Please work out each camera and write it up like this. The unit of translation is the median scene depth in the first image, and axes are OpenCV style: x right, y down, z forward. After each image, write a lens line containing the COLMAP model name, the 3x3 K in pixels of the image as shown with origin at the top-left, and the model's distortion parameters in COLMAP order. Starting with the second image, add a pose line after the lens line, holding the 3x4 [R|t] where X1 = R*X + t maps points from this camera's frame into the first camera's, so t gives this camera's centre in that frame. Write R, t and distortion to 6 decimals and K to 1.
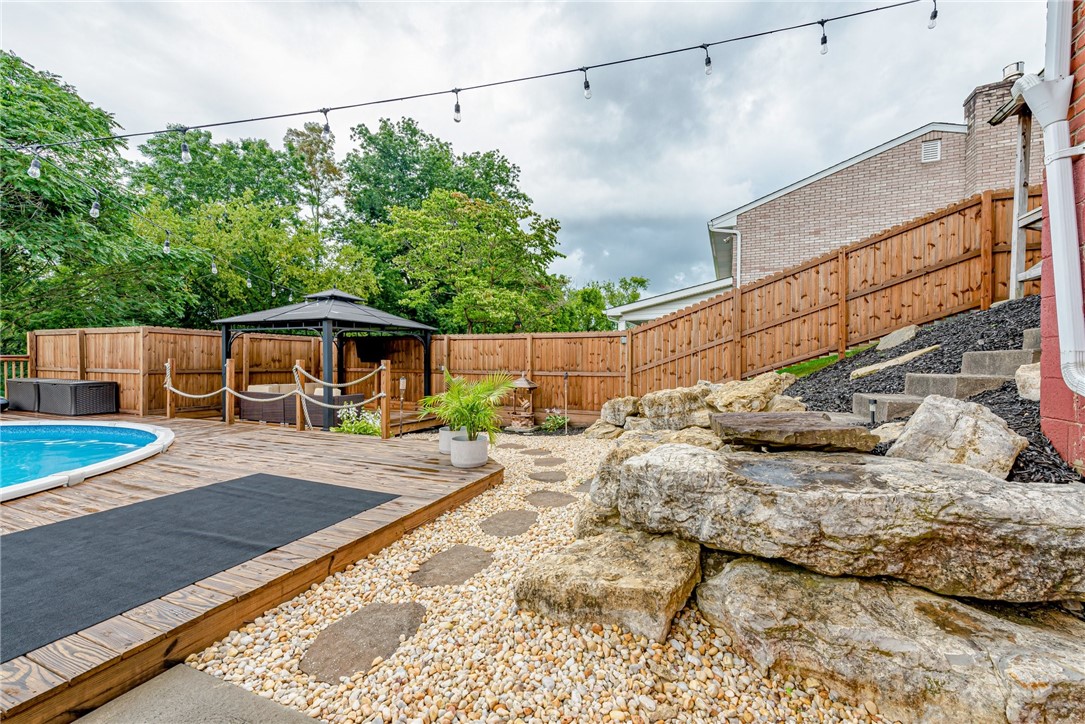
lens RADIAL K [[425.0, 0, 537.6], [0, 425.0, 362.1], [0, 0, 1]] dist [0.002765, 0.000159]
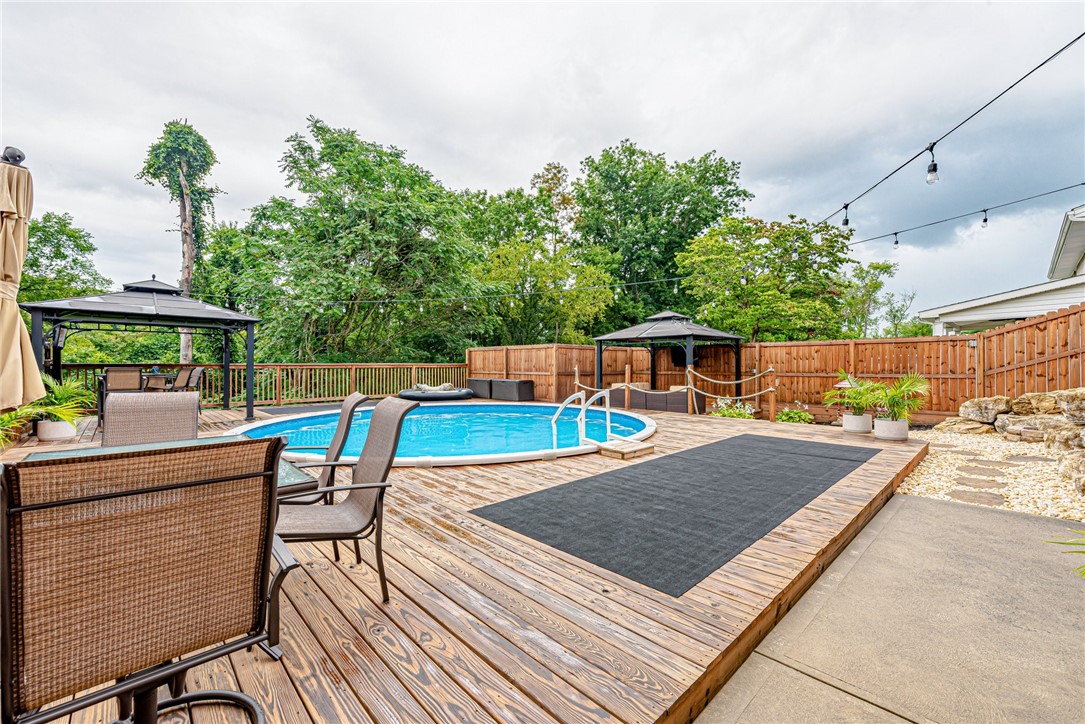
lens RADIAL K [[425.0, 0, 543.9], [0, 425.0, 359.7], [0, 0, 1]] dist [0.002765, 0.000159]
pose [[0.907823, -0.013301, -0.419143, -0.119338], [0.006743, 0.999831, -0.017125, -0.000586], [0.419300, 0.012721, 0.907759, -0.149329]]
